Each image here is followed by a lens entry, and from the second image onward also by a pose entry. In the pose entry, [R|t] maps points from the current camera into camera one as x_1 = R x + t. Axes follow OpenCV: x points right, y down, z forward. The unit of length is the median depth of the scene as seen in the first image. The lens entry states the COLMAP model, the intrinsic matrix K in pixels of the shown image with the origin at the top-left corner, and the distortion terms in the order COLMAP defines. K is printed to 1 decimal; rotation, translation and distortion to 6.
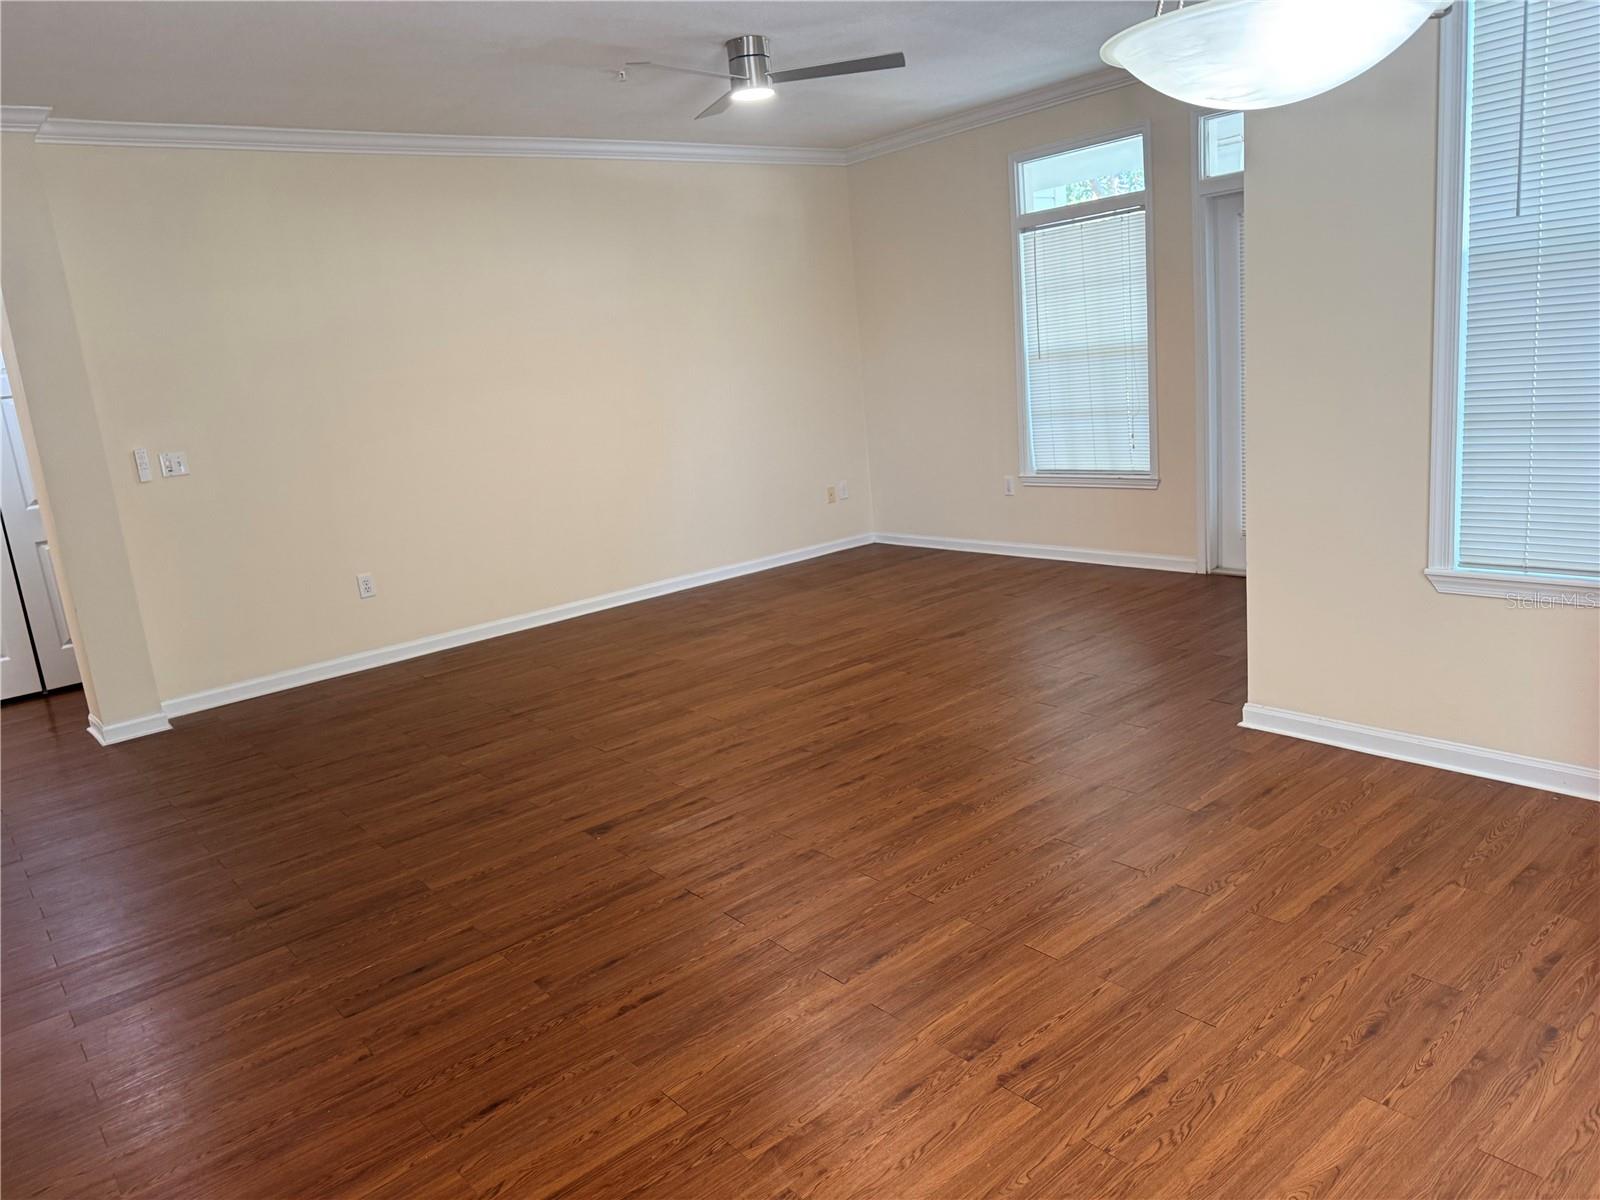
lens RADIAL K [[1121.8, 0, 795.8], [0, 1121.8, 592.1], [0, 0, 1]] dist [0.020546, -0.007556]
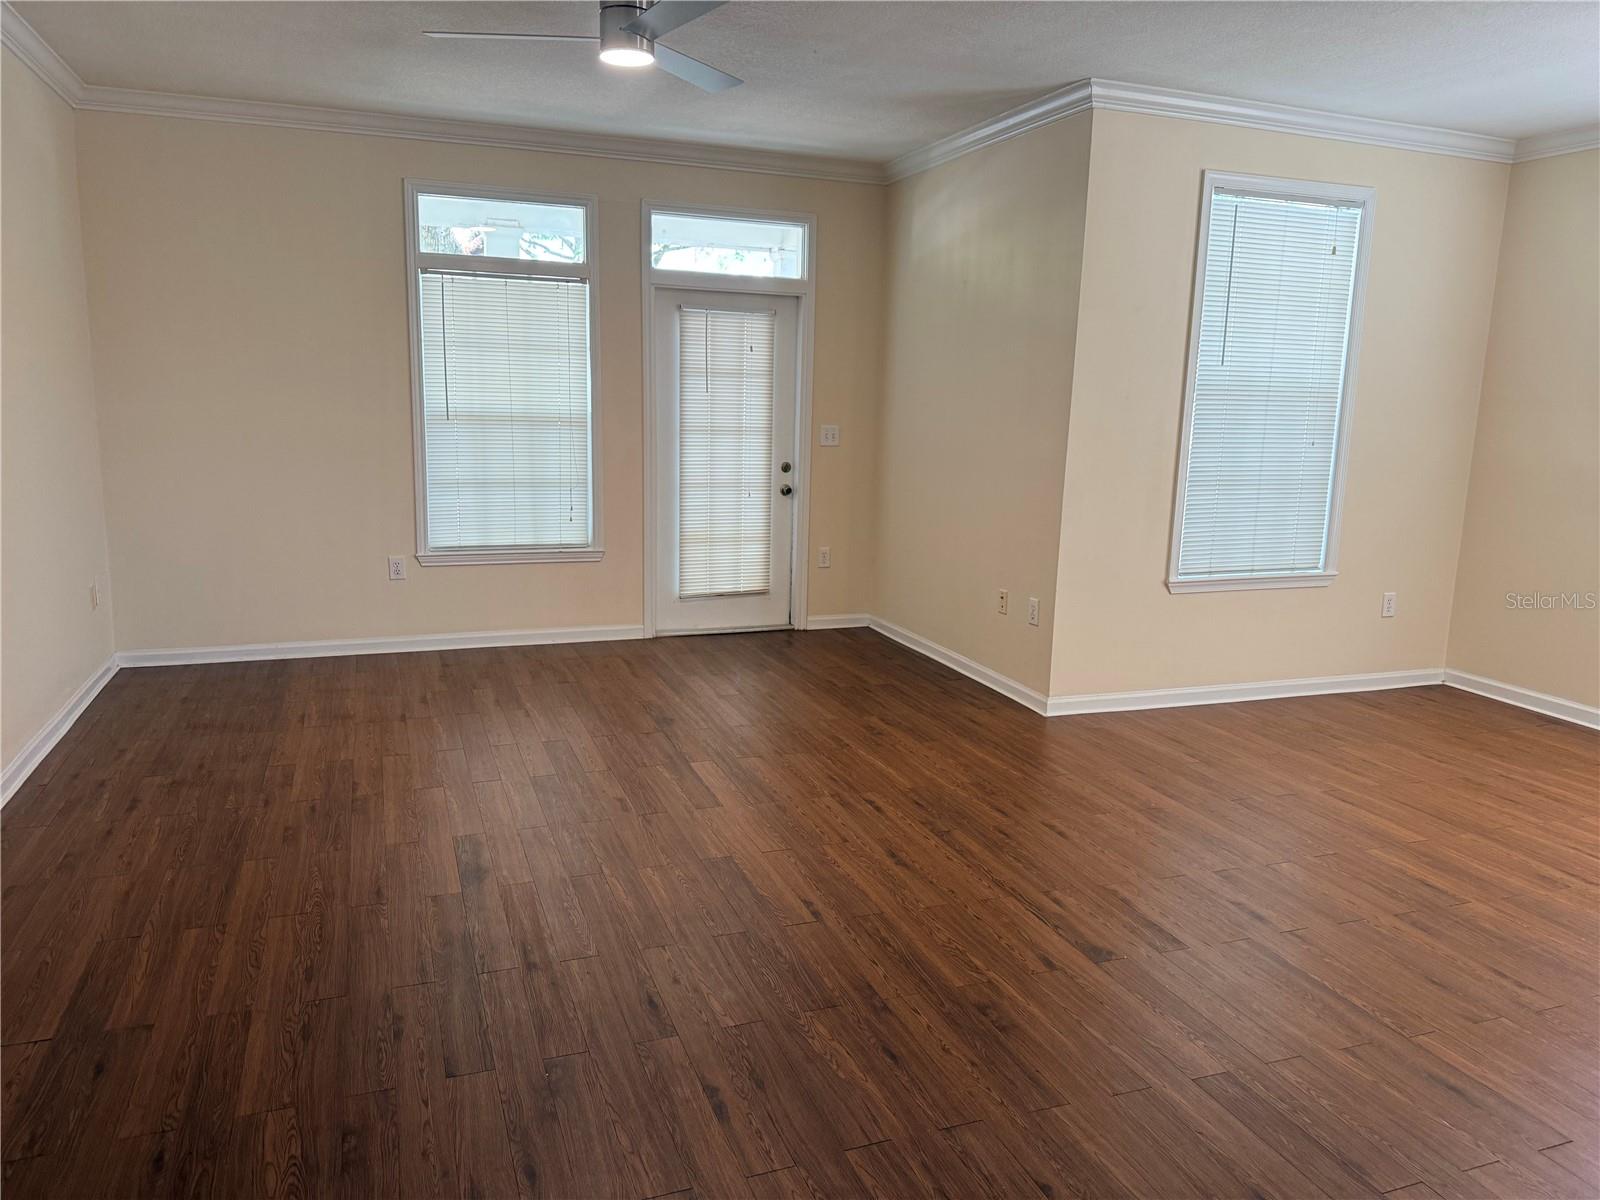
lens RADIAL K [[1121.8, 0, 798.1], [0, 1121.8, 610.4], [0, 0, 1]] dist [0.020546, -0.007556]
pose [[0.325610, -0.078773, 0.942217, -0.593282], [0.142960, 0.989168, 0.033295, -0.057686], [-0.934634, 0.123858, 0.333344, 0.526961]]
